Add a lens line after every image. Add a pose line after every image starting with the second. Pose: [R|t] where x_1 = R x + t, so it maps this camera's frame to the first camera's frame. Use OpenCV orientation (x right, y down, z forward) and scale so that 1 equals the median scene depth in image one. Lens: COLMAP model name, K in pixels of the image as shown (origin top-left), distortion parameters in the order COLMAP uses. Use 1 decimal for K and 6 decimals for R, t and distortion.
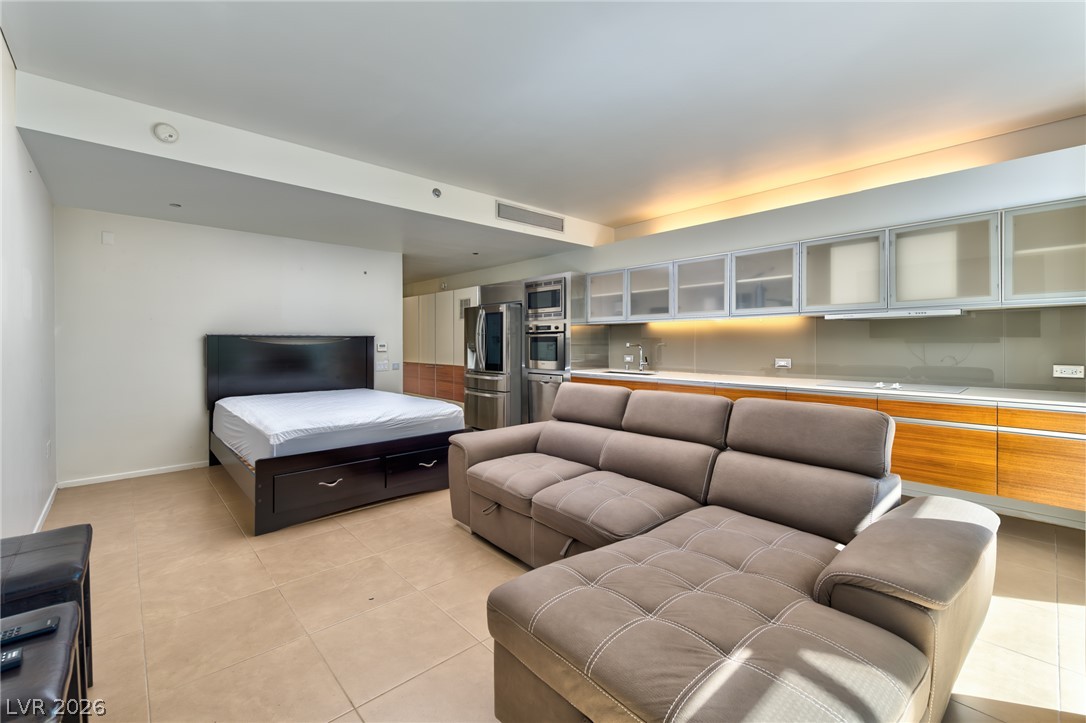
lens RADIAL K [[444.0, 0, 510.7], [0, 444.0, 353.3], [0, 0, 1]] dist [0.004550, -0.000021]
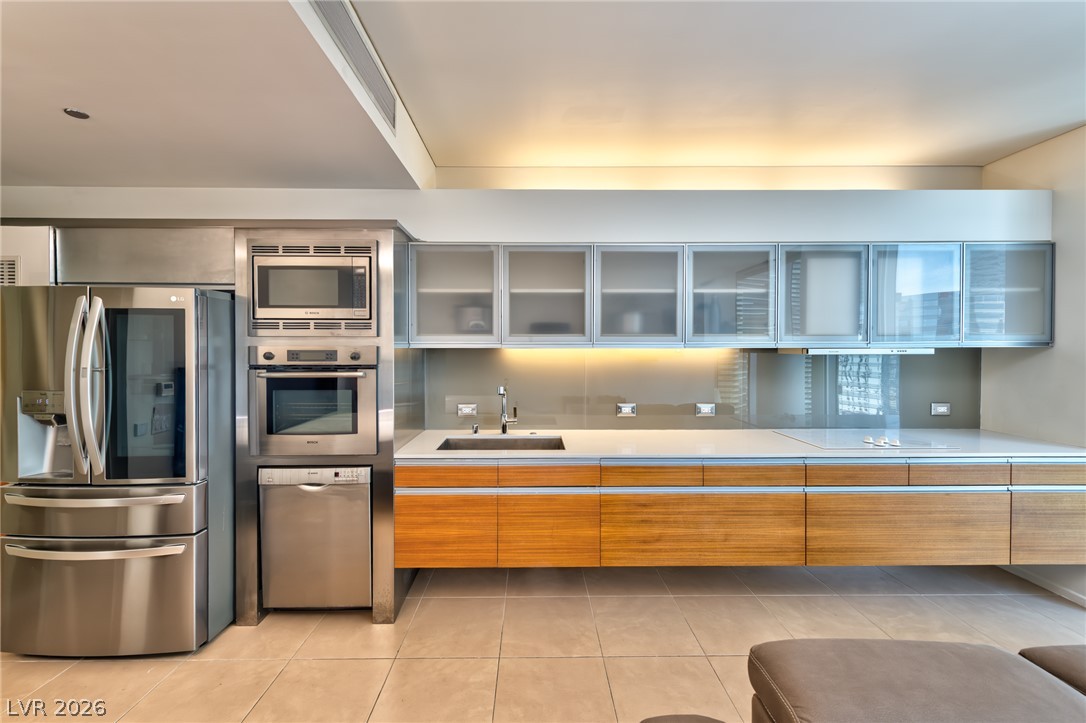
lens RADIAL K [[444.0, 0, 510.7], [0, 444.0, 353.3], [0, 0, 1]] dist [0.004550, -0.000021]
pose [[0.669580, -0.003058, 0.742733, -0.113760], [0.015026, 0.999843, -0.009430, -0.054258], [-0.742587, 0.017475, 0.669521, 0.604853]]
